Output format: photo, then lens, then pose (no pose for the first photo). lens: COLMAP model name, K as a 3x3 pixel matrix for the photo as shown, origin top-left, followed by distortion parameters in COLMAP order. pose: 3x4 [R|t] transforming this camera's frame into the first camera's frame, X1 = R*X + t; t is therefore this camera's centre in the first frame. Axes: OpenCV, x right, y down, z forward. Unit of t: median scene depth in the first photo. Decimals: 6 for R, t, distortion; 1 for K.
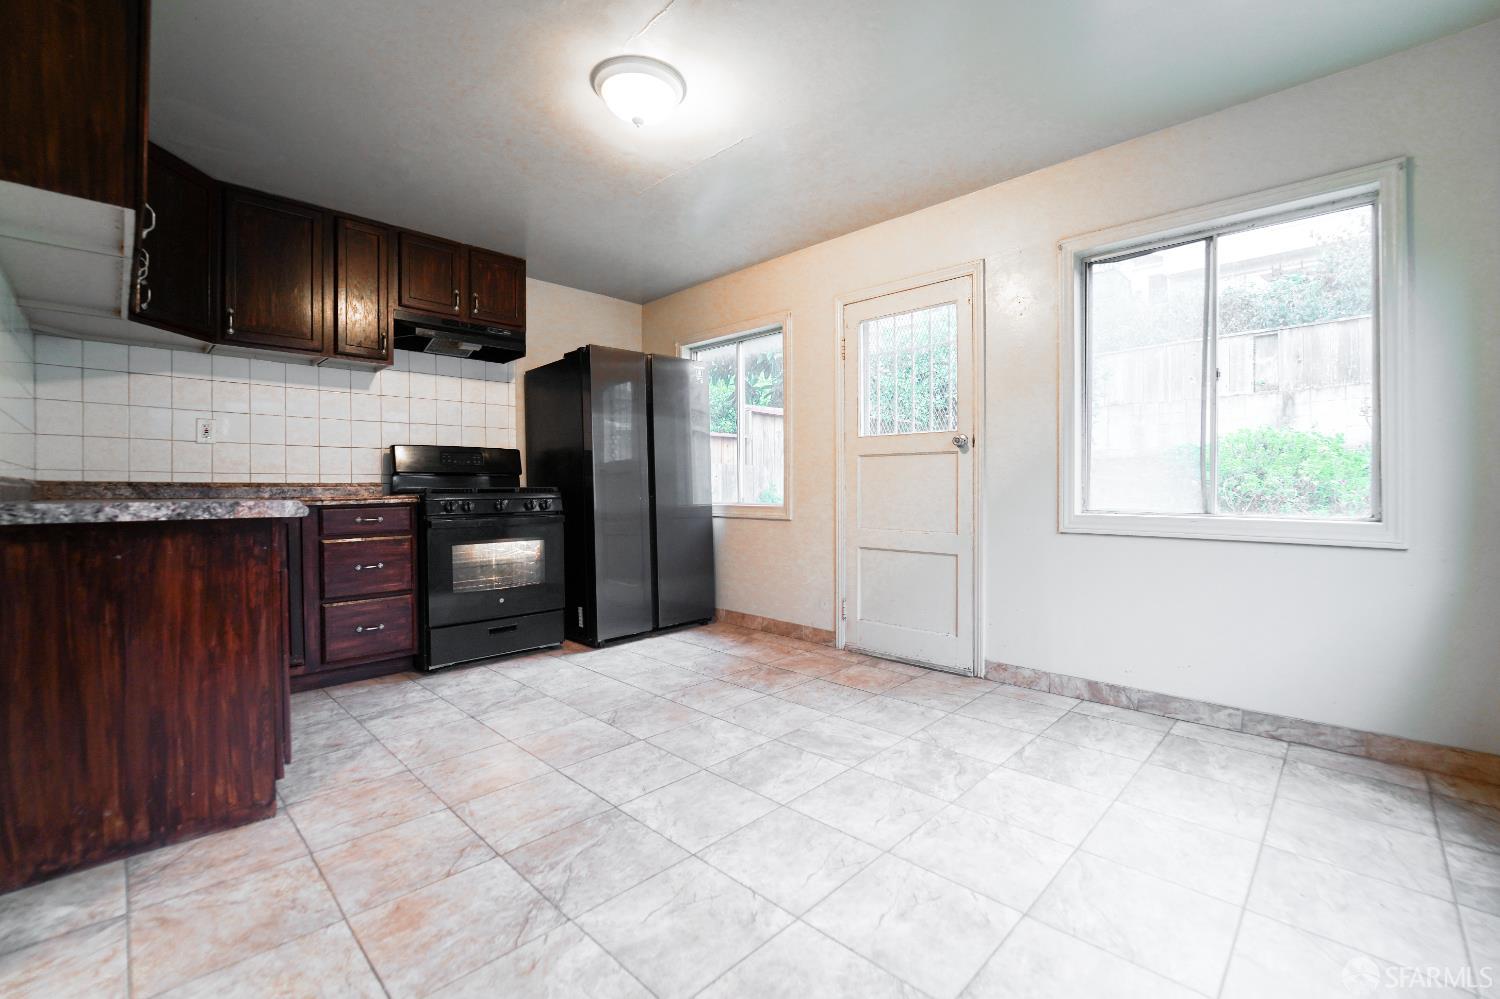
lens RADIAL K [[626.2, 0, 750.7], [0, 626.2, 493.8], [0, 0, 1]] dist [-0.022373, -0.000473]
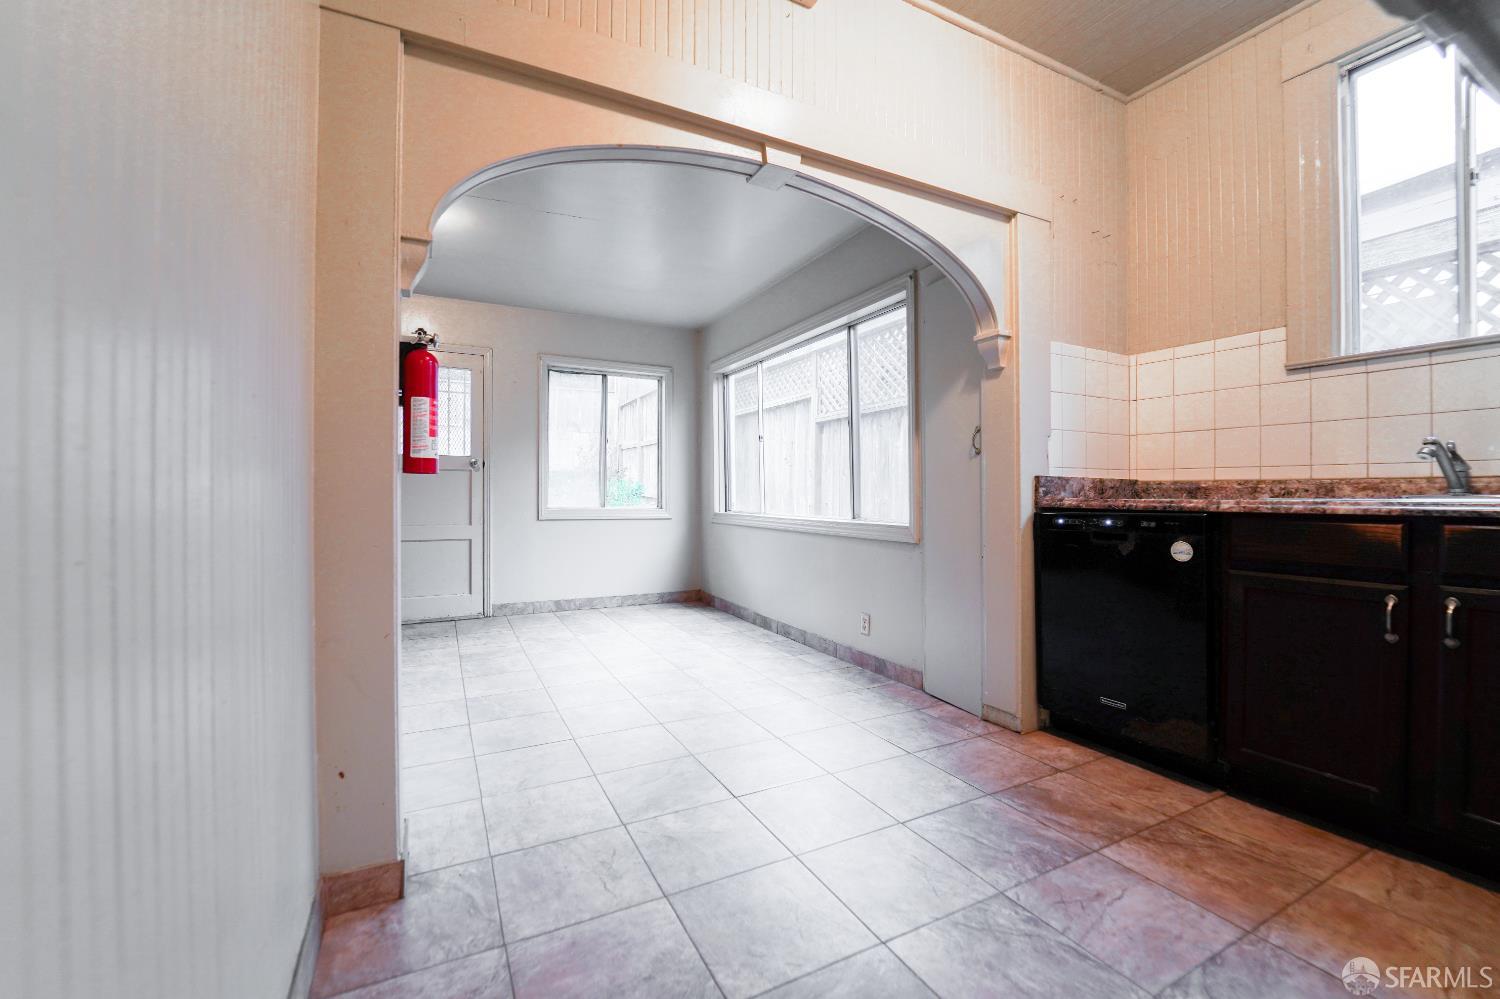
lens RADIAL K [[609.9, 0, 746.0], [0, 609.9, 494.0], [0, 0, 1]] dist [-0.022722, -0.000082]
pose [[0.322282, 0.004883, 0.946631, -0.942667], [0.005366, 0.999961, -0.006985, 0.004120], [-0.946629, 0.007330, 0.322243, -0.101213]]
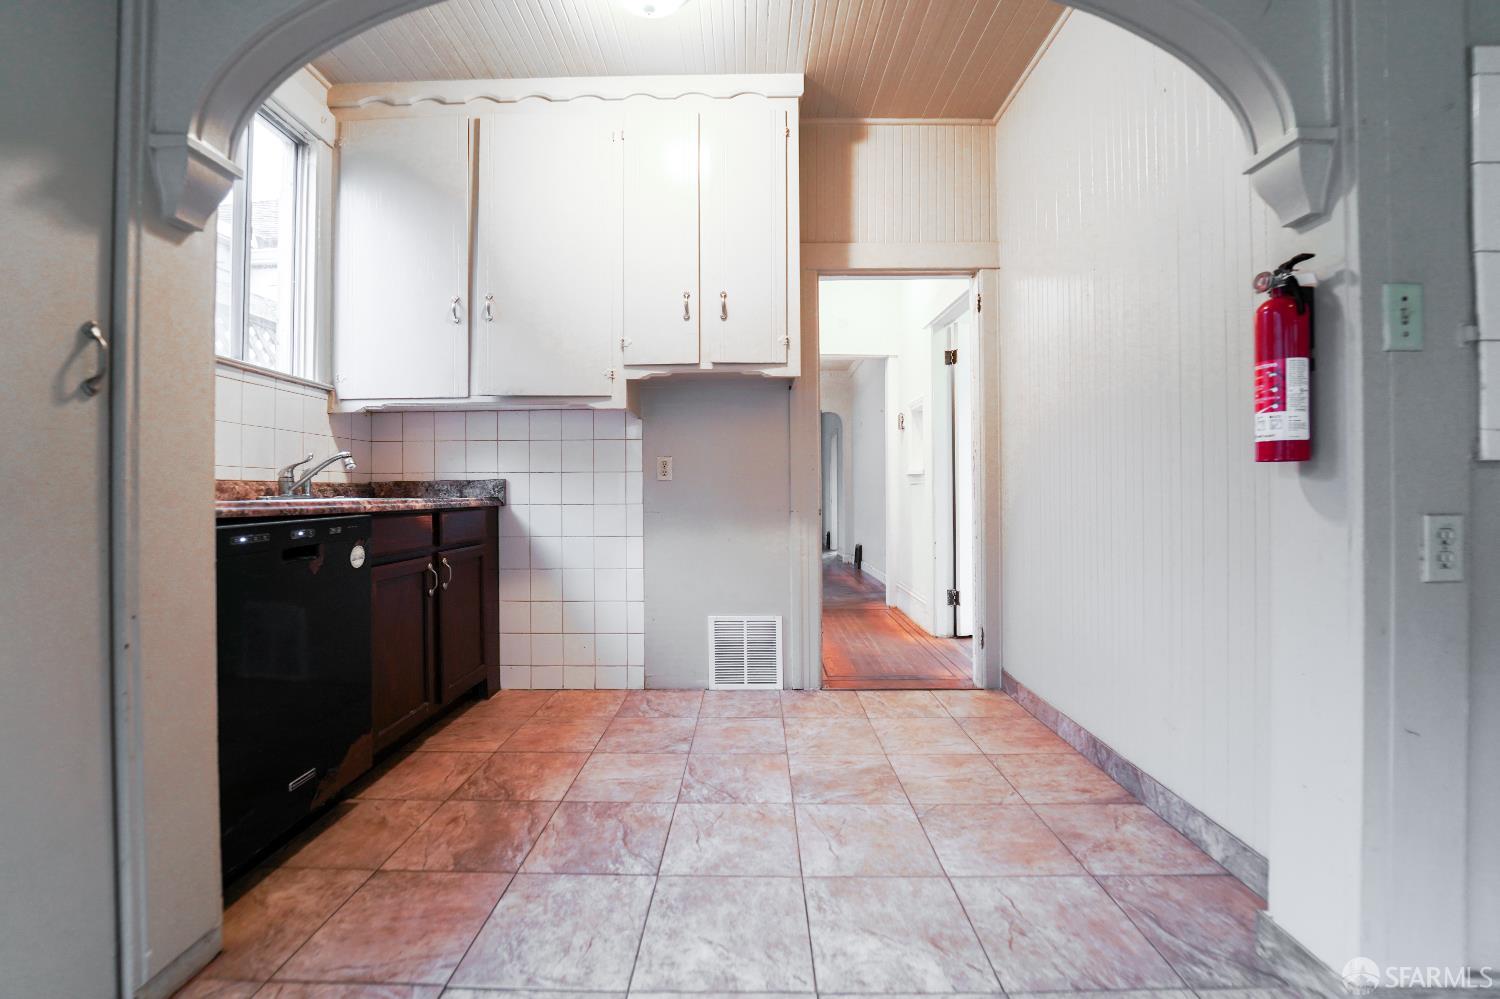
lens RADIAL K [[609.9, 0, 746.0], [0, 609.9, 494.0], [0, 0, 1]] dist [-0.022722, -0.000082]
pose [[-0.726688, 0.007047, -0.686931, -0.005966], [0.002313, 0.999967, 0.007811, -0.002368], [0.686963, 0.004087, -0.726681, 0.383803]]
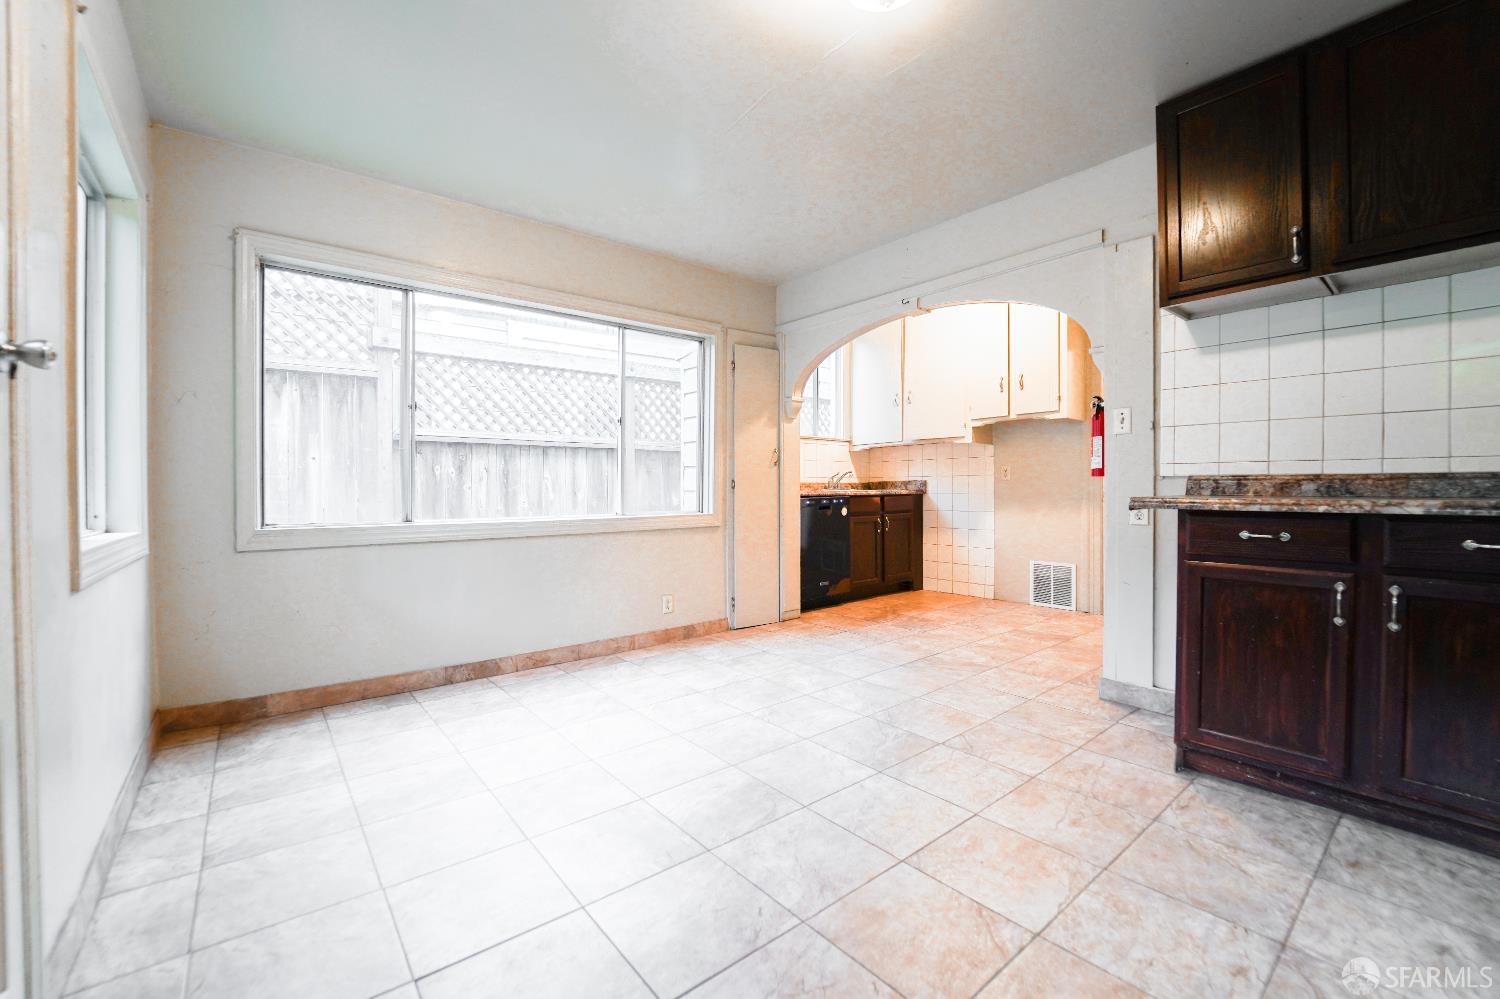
lens RADIAL K [[617.4, 0, 742.5], [0, 617.4, 498.3], [0, 0, 1]] dist [-0.021676, -0.000186]
pose [[-0.992220, 0.008812, 0.124181, -0.074262], [0.011813, 0.999655, 0.023452, -0.014637], [-0.123932, 0.024736, -0.991982, 1.406075]]
